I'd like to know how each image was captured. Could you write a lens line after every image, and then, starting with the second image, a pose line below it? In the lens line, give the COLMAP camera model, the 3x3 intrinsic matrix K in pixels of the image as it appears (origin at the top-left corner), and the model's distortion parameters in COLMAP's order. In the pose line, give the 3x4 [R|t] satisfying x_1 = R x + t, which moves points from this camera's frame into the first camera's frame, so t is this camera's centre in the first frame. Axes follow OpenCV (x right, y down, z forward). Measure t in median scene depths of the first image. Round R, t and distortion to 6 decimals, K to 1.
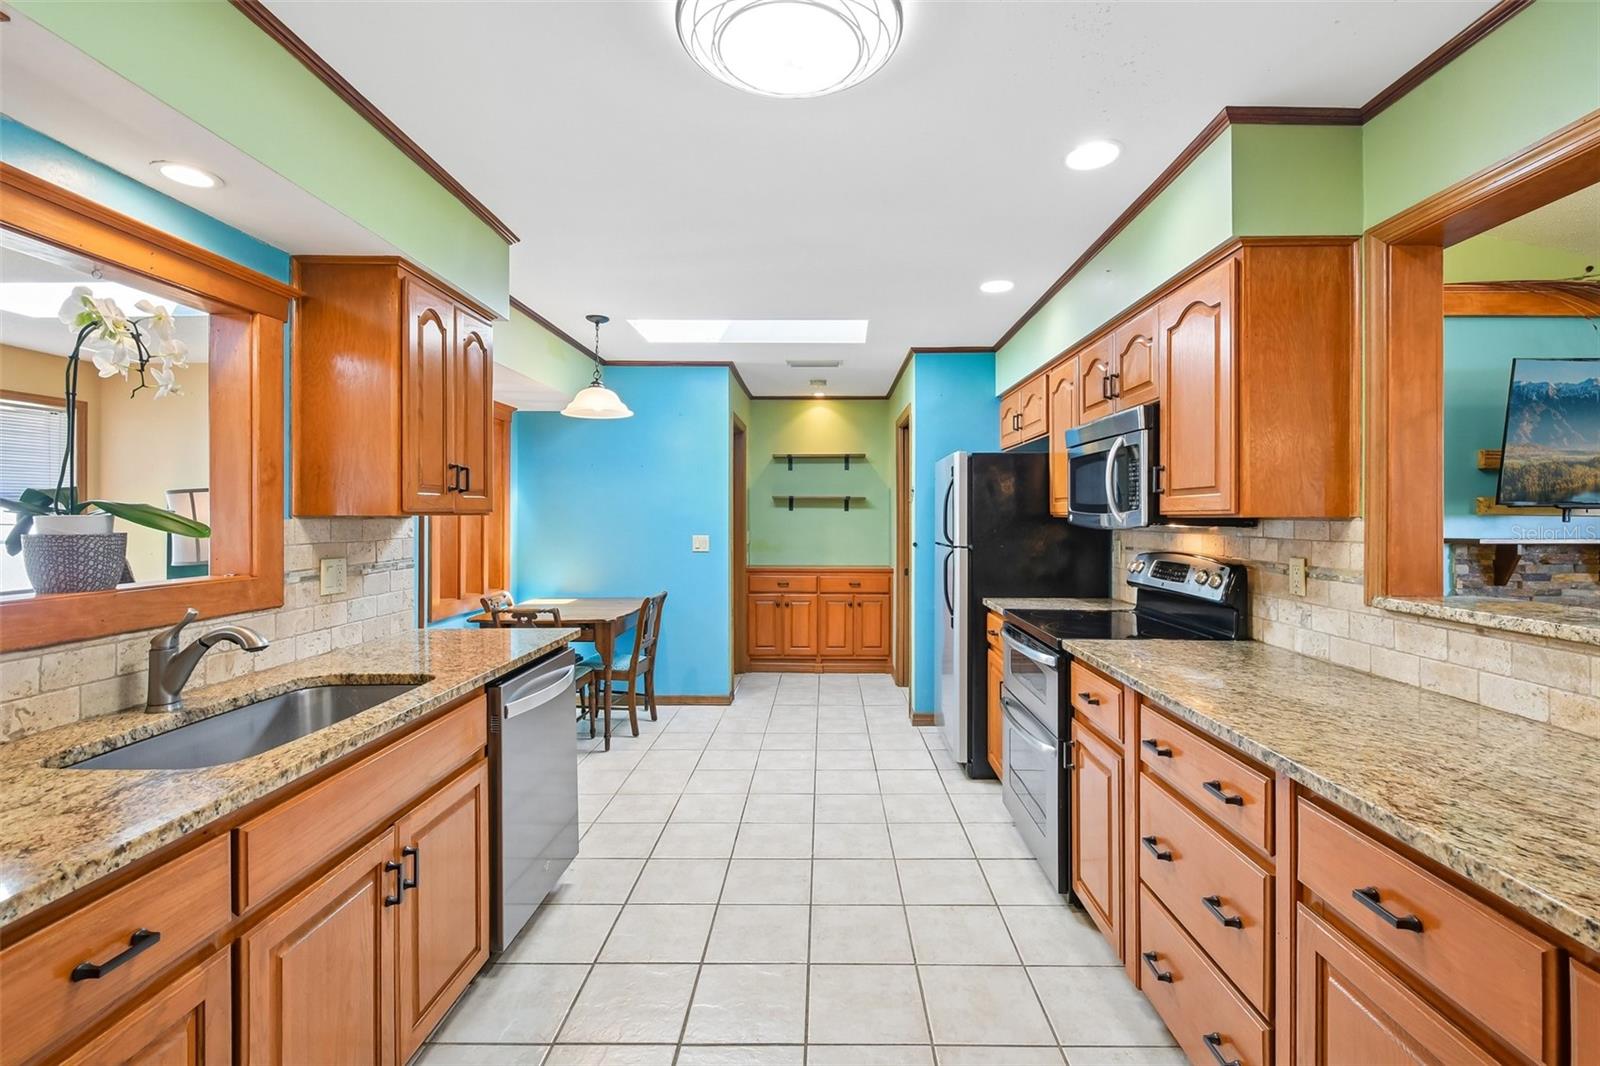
lens RADIAL K [[695.9, 0, 803.0], [0, 695.9, 512.8], [0, 0, 1]] dist [-0.011056, -0.000127]
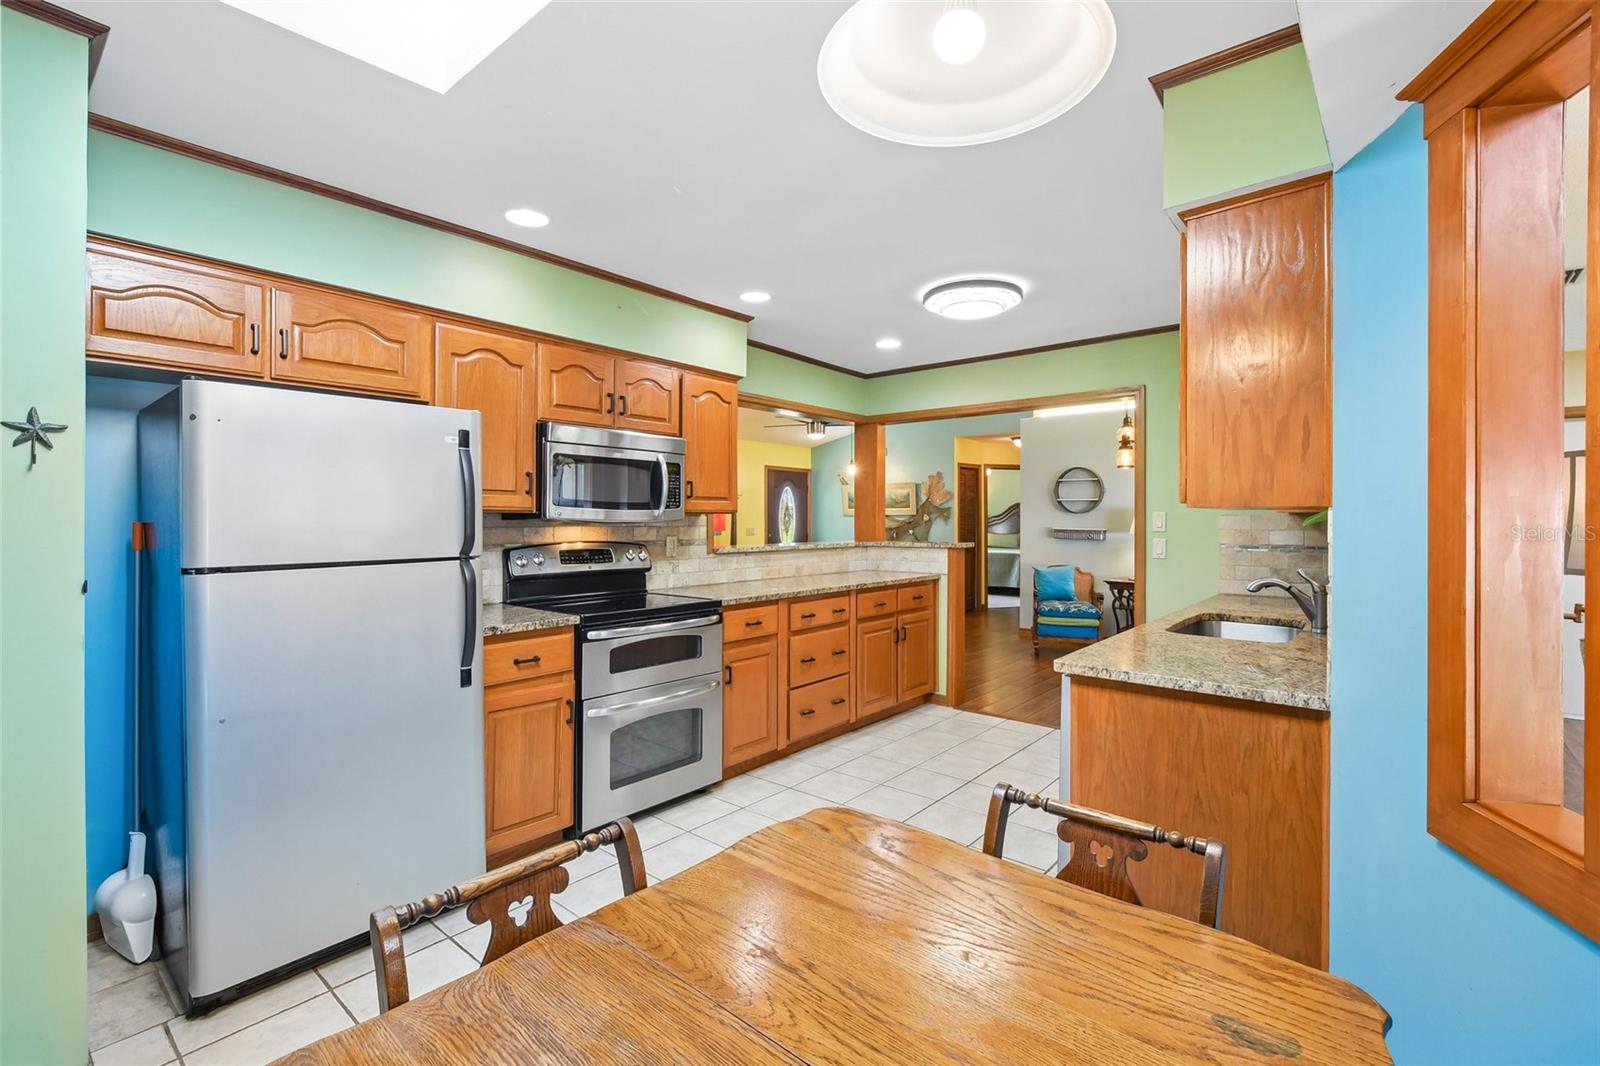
lens RADIAL K [[705.7, 0, 809.0], [0, 705.7, 526.6], [0, 0, 1]] dist [0.001130, -0.000064]
pose [[-0.781258, -0.006211, 0.624178, -0.707012], [-0.004400, 0.999980, 0.004443, 0.028695], [-0.624193, 0.000725, -0.781270, 2.131981]]
